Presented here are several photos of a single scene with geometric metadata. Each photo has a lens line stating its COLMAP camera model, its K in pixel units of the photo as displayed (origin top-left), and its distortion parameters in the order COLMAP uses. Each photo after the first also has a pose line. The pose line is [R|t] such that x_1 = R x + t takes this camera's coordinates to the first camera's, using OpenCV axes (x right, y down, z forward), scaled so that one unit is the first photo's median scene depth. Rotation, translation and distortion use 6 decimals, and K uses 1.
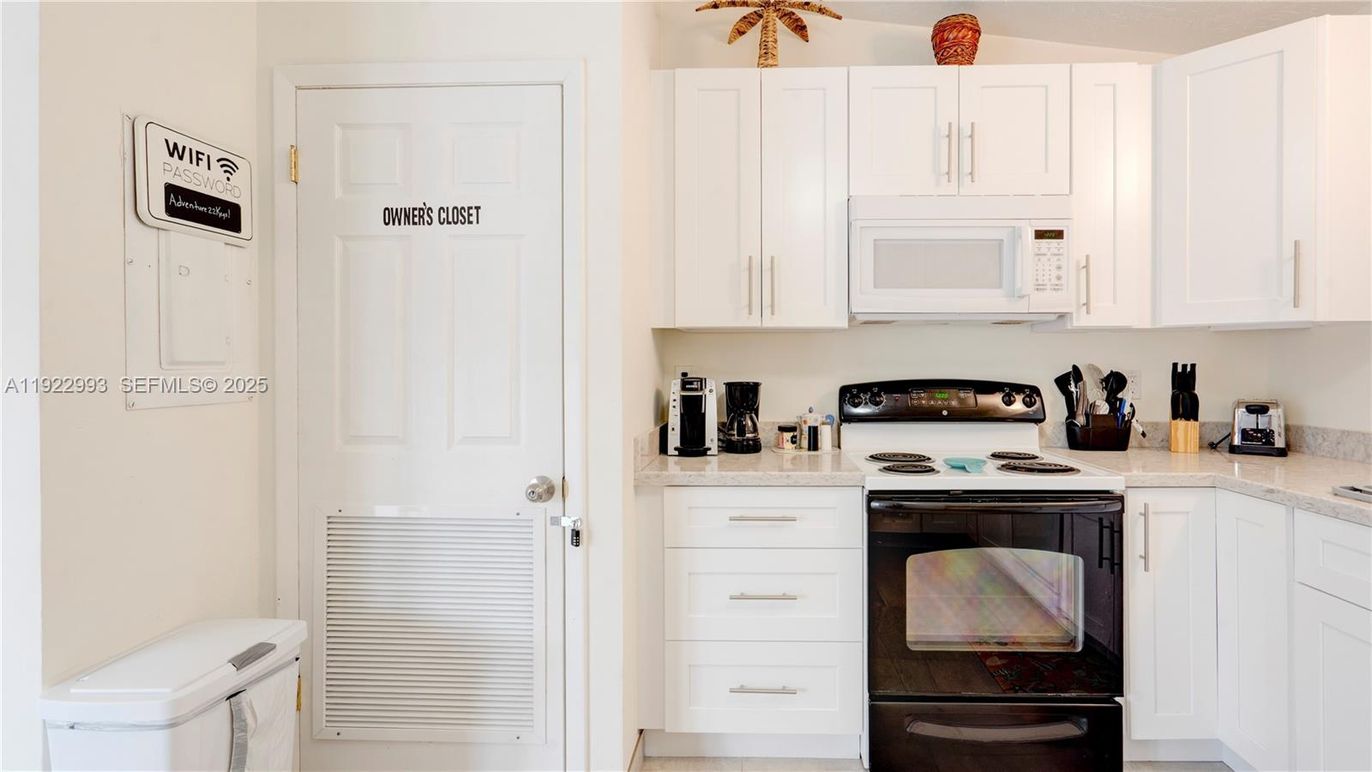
lens RADIAL K [[641.0, 0, 712.9], [0, 641.0, 373.1], [0, 0, 1]] dist [0.000565, 0.000283]
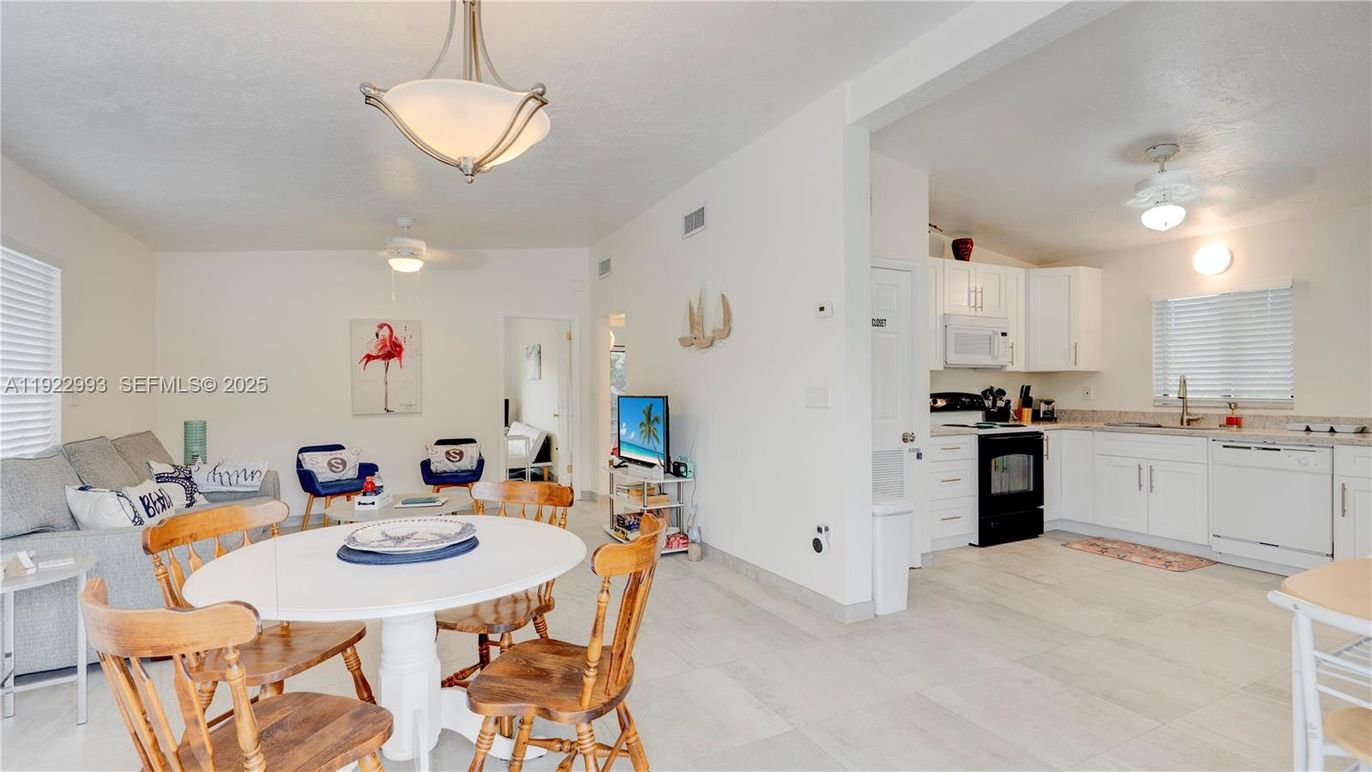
lens RADIAL K [[640.3, 0, 681.8], [0, 640.3, 393.4], [0, 0, 1]] dist [0.003072, 0.000400]
pose [[0.872499, -0.005970, 0.488580, -1.773510], [0.007993, 0.999966, -0.002056, 0.011271], [-0.488551, 0.005699, 0.872517, -0.564752]]
